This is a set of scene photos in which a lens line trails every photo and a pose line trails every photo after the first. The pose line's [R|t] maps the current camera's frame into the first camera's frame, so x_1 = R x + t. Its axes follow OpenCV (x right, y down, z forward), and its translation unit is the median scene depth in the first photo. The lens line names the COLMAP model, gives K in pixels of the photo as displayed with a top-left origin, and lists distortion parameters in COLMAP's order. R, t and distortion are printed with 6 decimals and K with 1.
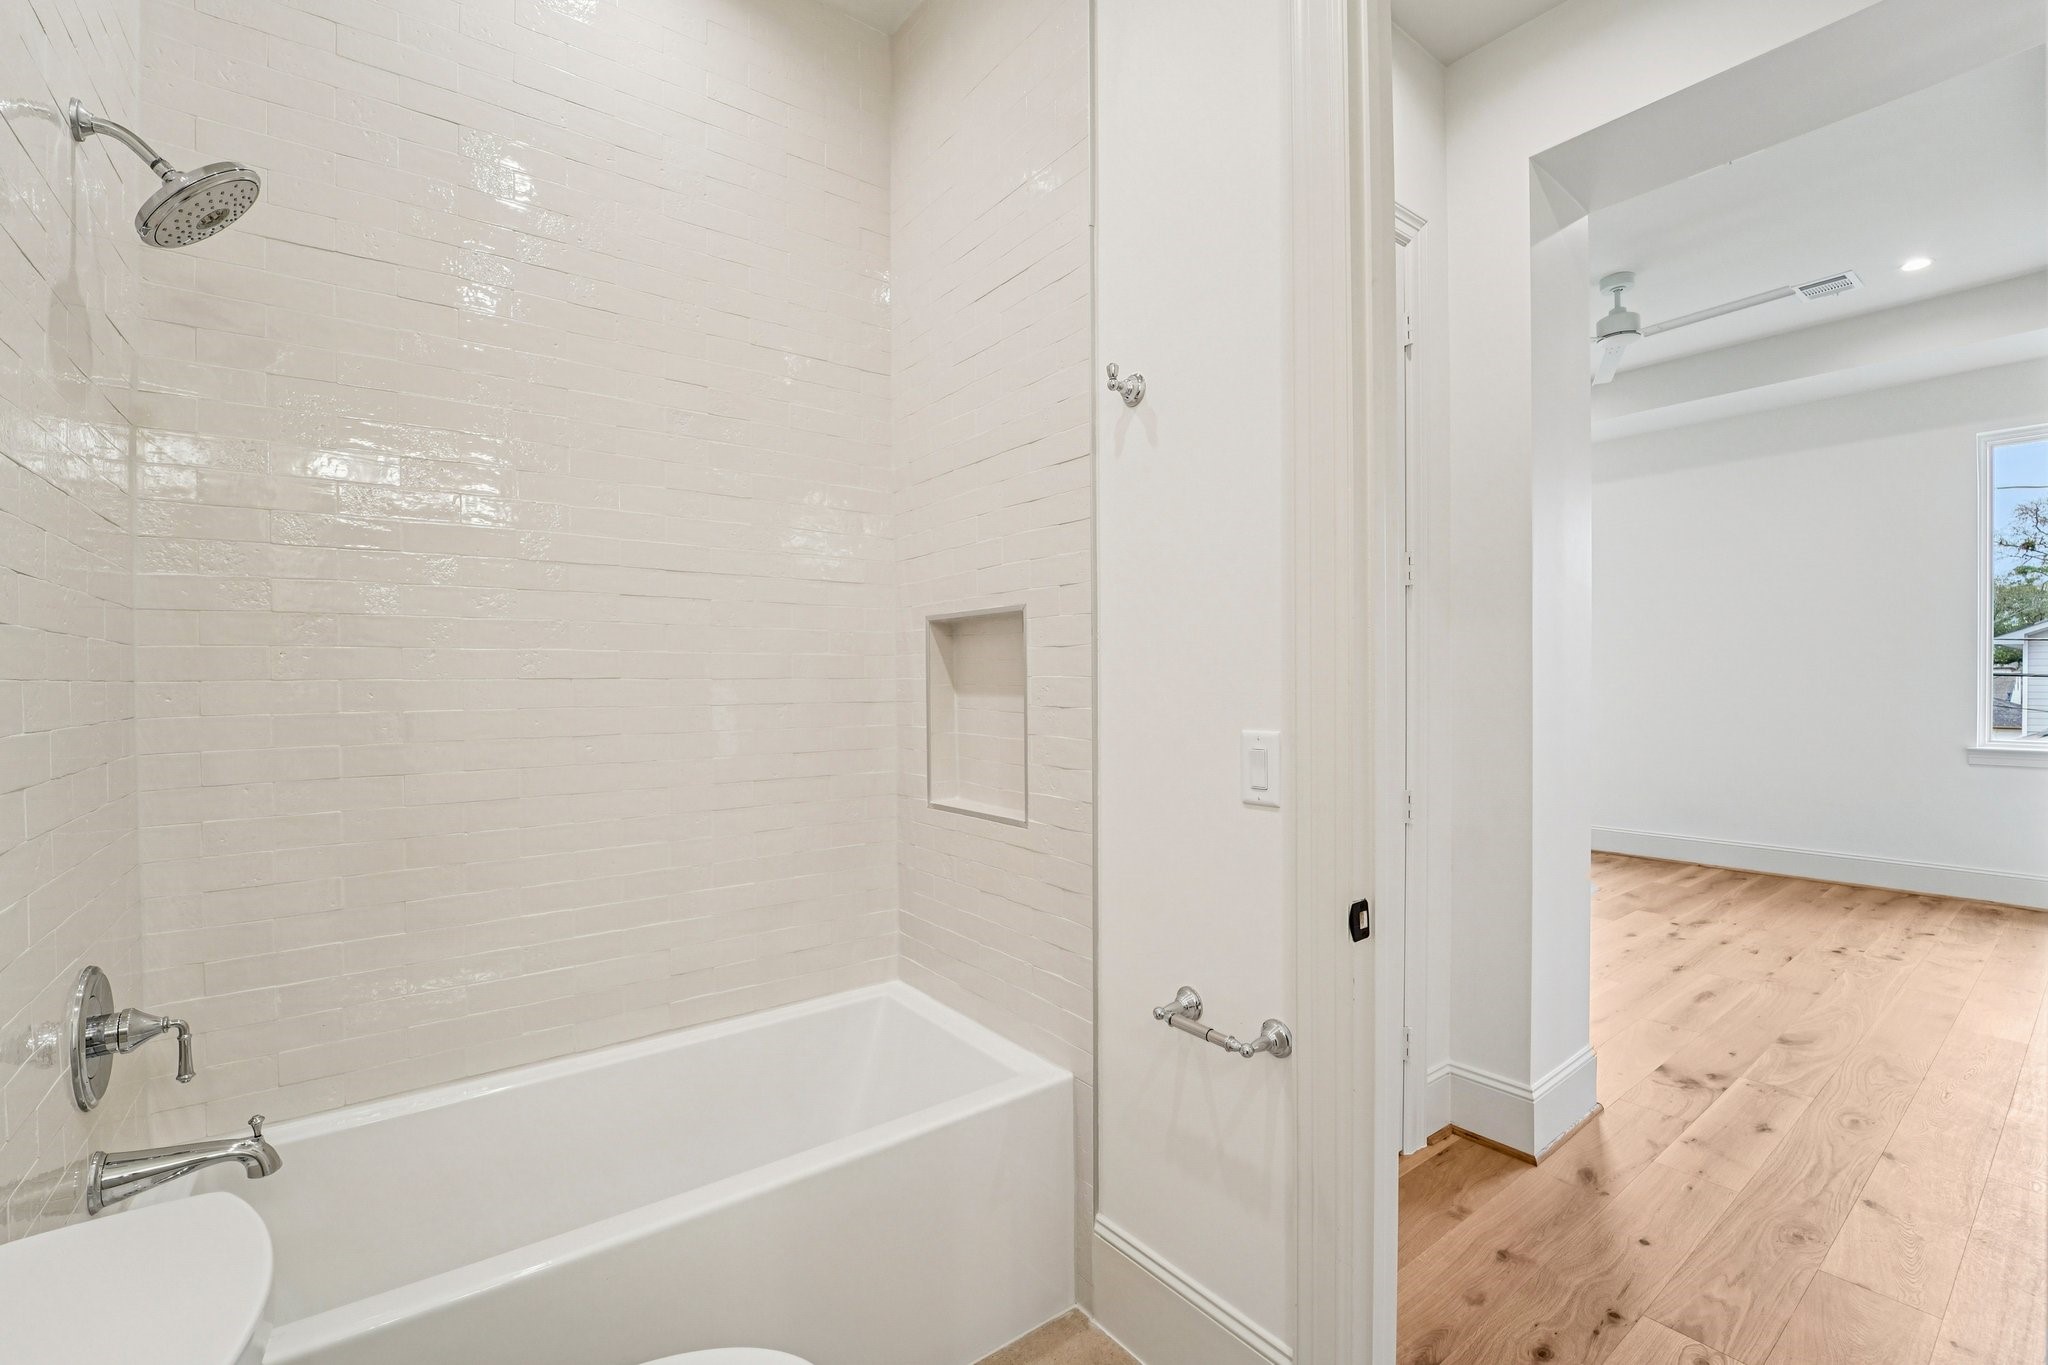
lens RADIAL K [[863.6, 0, 1029.0], [0, 863.6, 690.7], [0, 0, 1]] dist [-0.020675, -0.000647]
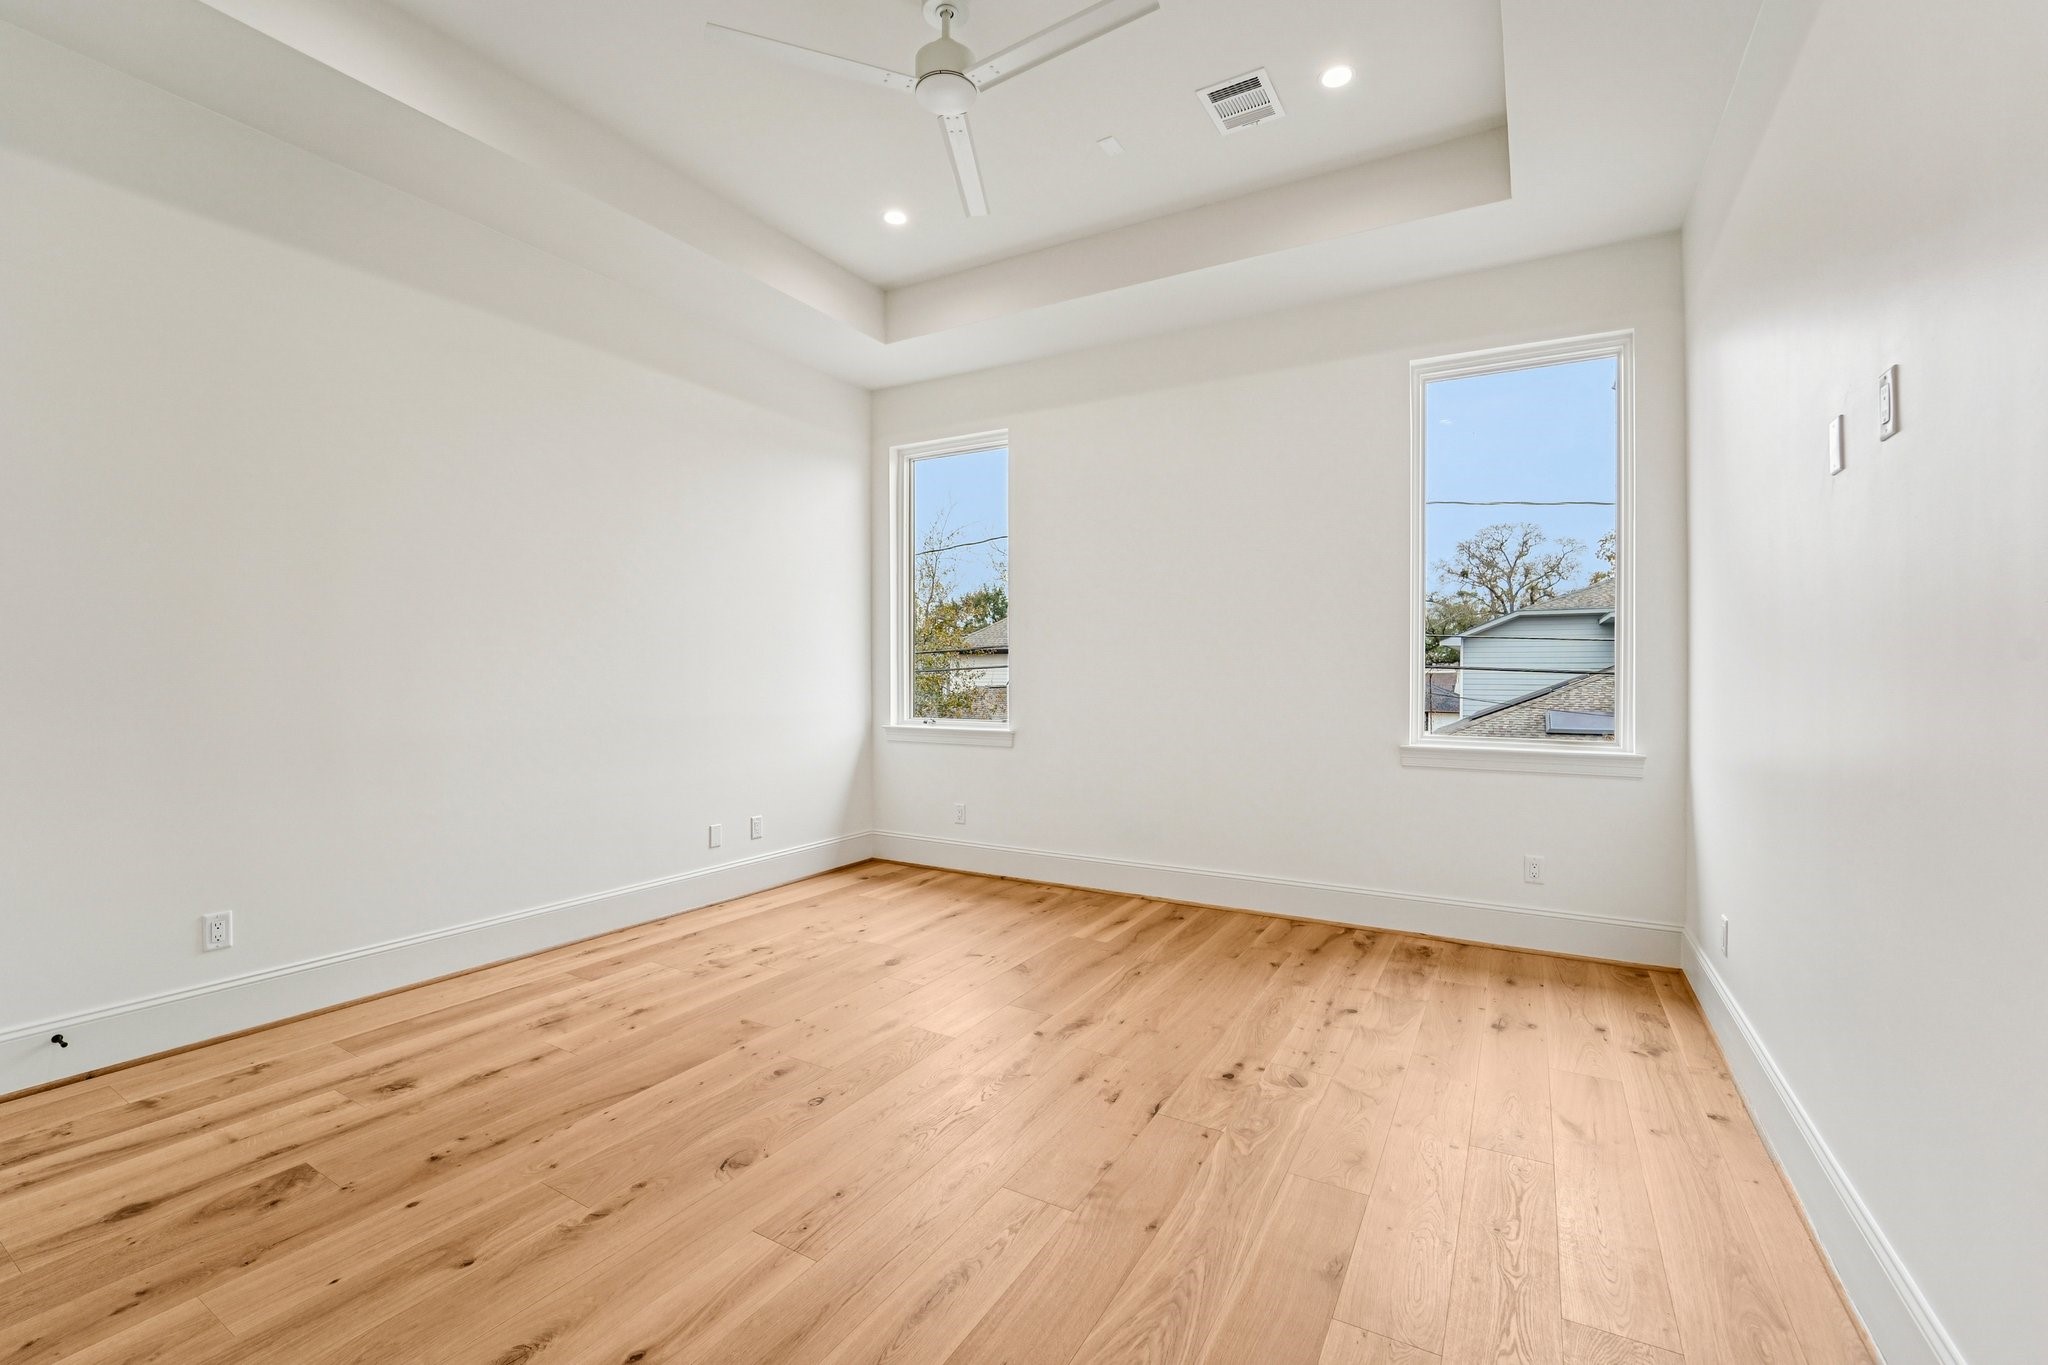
lens RADIAL K [[863.6, 0, 1022.4], [0, 863.6, 682.2], [0, 0, 1]] dist [-0.020675, -0.000647]
pose [[0.921541, 0.002856, 0.388271, 0.416654], [-0.002925, 0.999996, -0.000415, 0.006123], [-0.388270, -0.000753, 0.921545, 0.342346]]
